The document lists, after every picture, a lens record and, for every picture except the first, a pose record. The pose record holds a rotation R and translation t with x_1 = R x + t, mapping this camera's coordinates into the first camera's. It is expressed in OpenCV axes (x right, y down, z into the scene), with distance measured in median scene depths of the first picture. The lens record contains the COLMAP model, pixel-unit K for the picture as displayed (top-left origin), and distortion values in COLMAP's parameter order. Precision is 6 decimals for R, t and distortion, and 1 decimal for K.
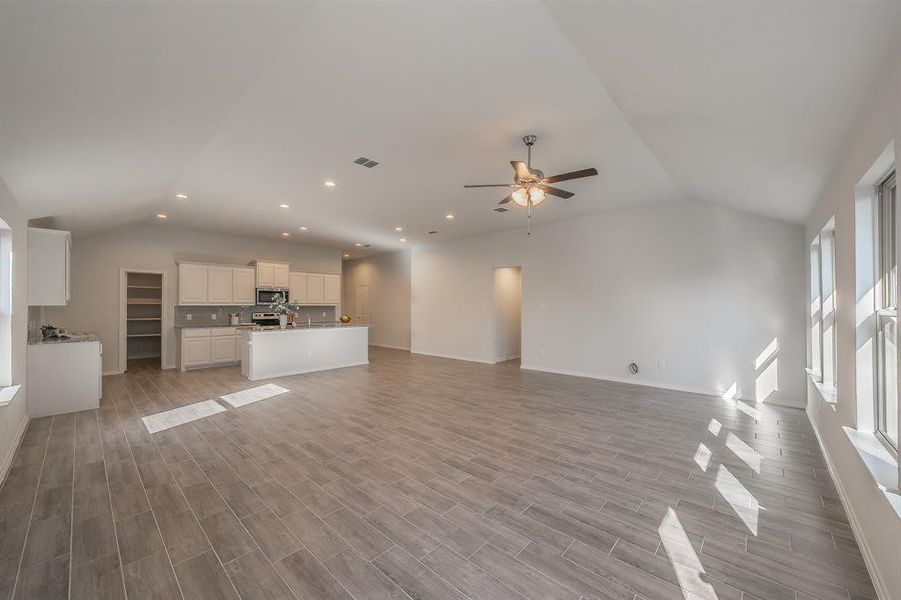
lens RADIAL K [[341.6, 0, 445.9], [0, 341.6, 302.4], [0, 0, 1]] dist [-0.000563, -0.000096]
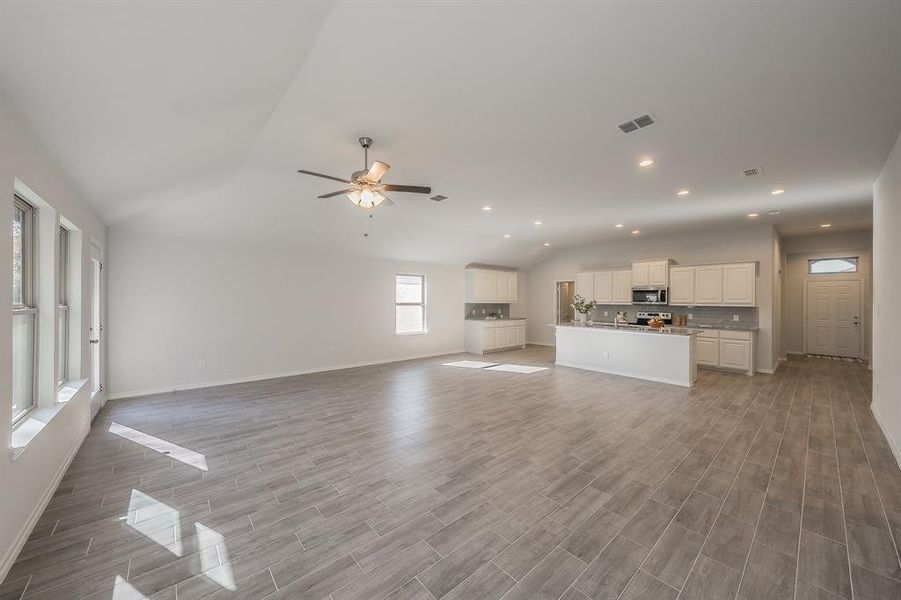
lens RADIAL K [[319.8, 0, 450.5], [0, 319.8, 300.0], [0, 0, 1]] dist [0.001078, 0.000101]
pose [[-0.088696, -0.002136, -0.996056, 1.041231], [-0.001685, 0.999997, -0.001994, -0.006257], [0.996057, 0.001501, -0.088699, 1.191144]]
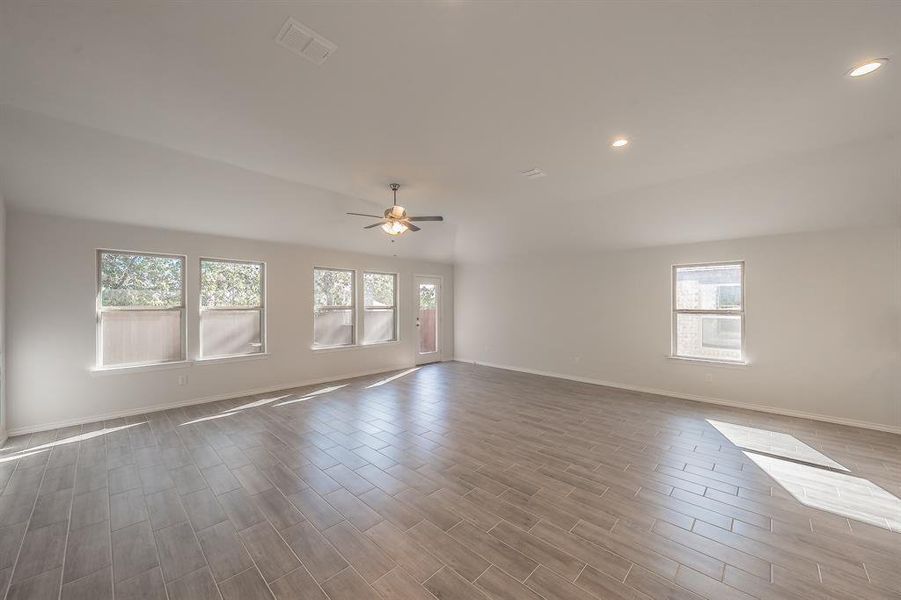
lens RADIAL K [[341.6, 0, 445.9], [0, 341.6, 302.4], [0, 0, 1]] dist [-0.000563, -0.000096]
pose [[-0.999889, -0.003992, 0.014355, 0.017100], [-0.004129, 0.999946, -0.009576, -0.003384], [-0.014316, -0.009635, -0.999851, 2.102076]]
